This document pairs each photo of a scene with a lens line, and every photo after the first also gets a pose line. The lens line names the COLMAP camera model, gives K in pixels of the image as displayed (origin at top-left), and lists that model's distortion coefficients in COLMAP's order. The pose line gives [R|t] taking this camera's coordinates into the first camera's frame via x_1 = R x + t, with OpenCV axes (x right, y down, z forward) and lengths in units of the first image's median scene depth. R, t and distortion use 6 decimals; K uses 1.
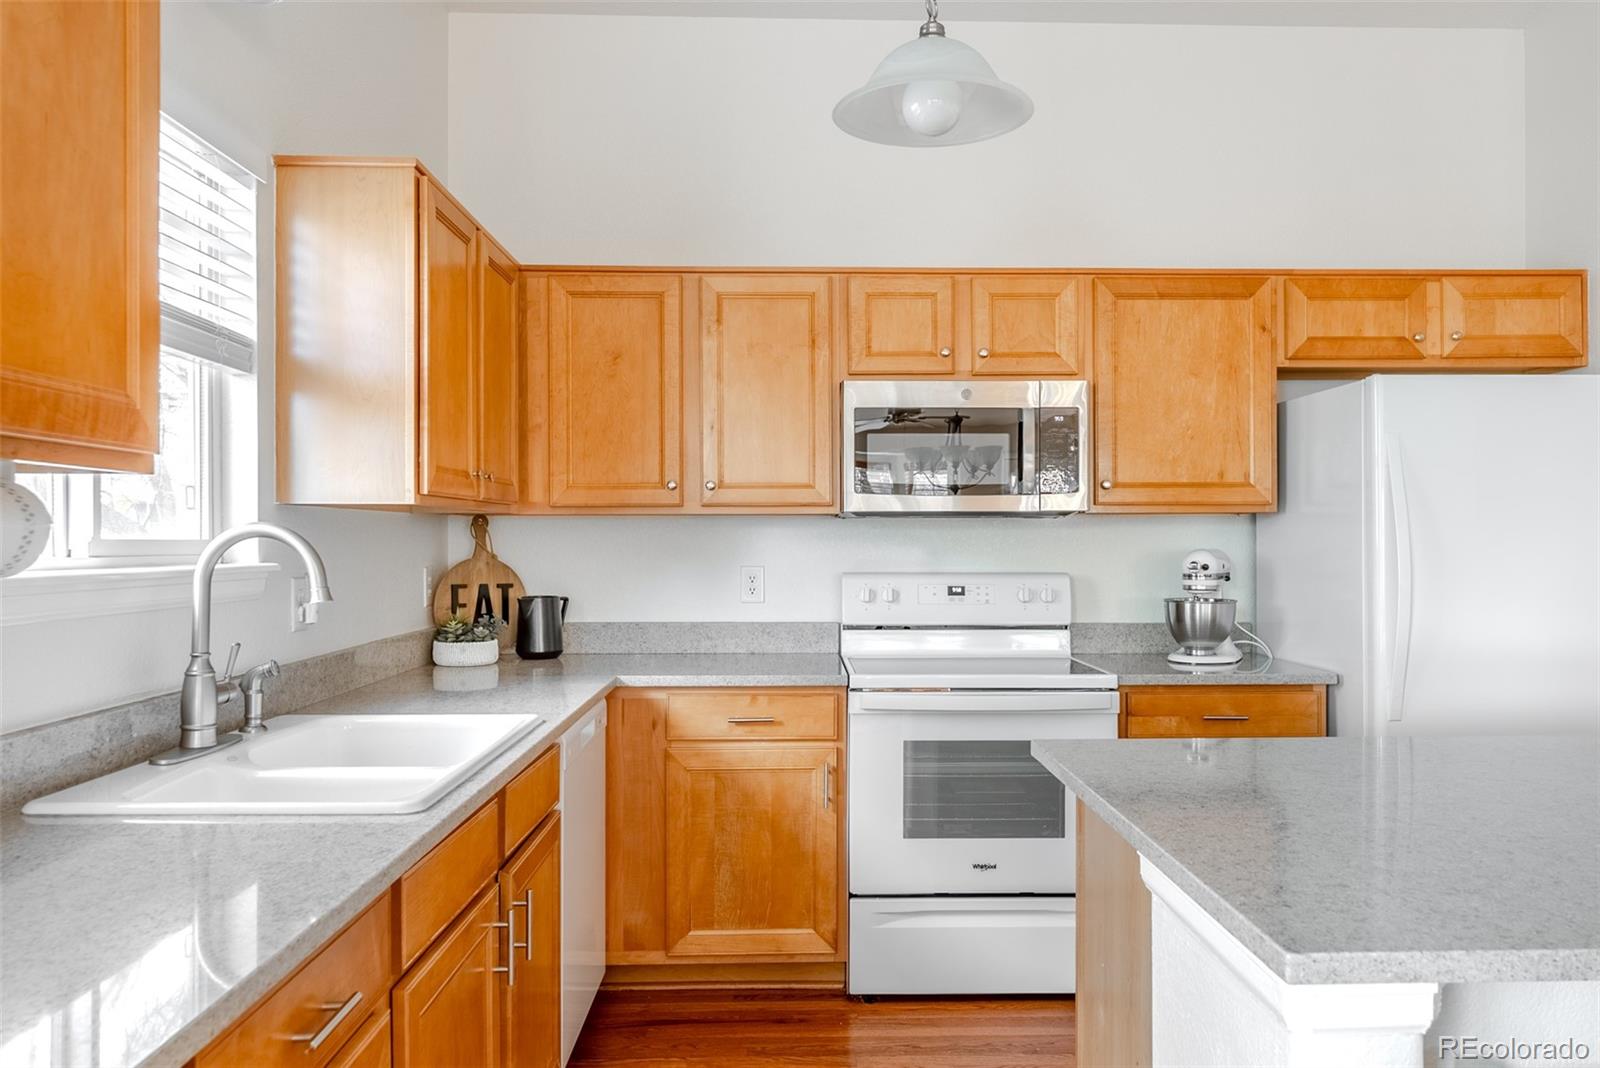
lens RADIAL K [[1155.8, 0, 800.0], [0, 1155.8, 534.0], [0, 0, 1]] dist [0.003426, -0.002146]
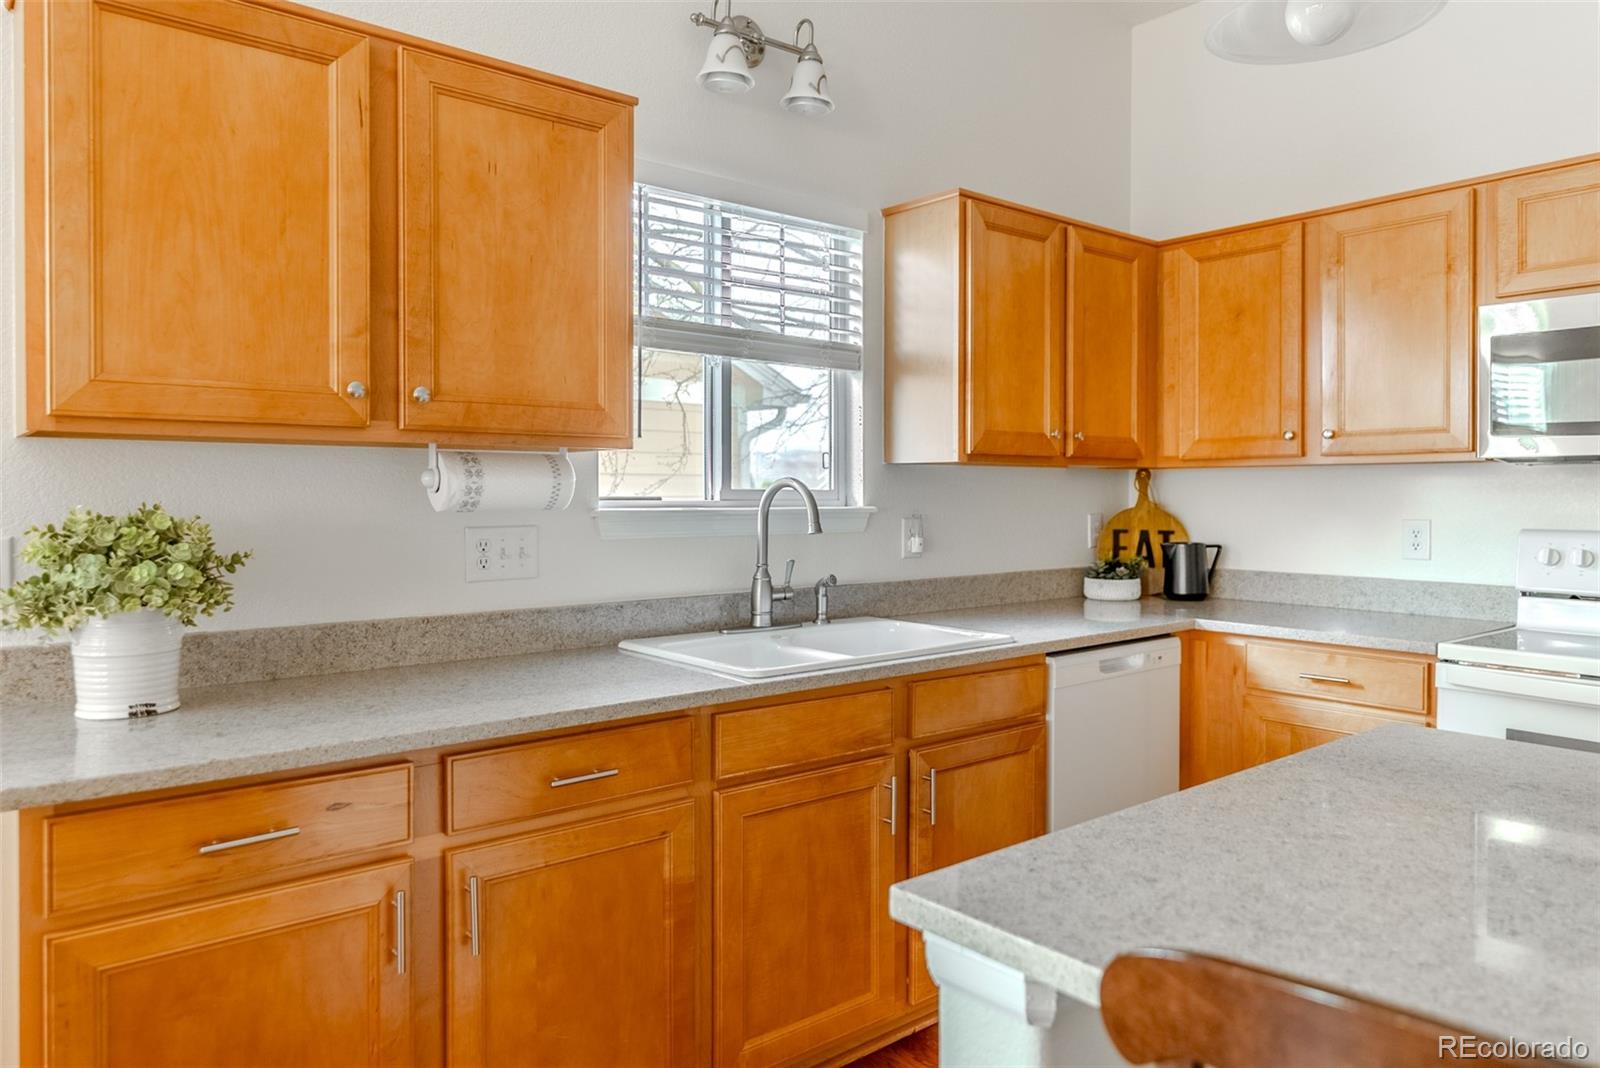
lens RADIAL K [[1051.6, 0, 800.7], [0, 1051.6, 497.1], [0, 0, 1]] dist [0.005146, 0.000284]
pose [[0.621611, 0.005081, -0.783310, 0.336144], [0.002369, 0.999962, 0.008366, 0.002159], [0.783323, -0.007056, 0.621575, 0.107446]]
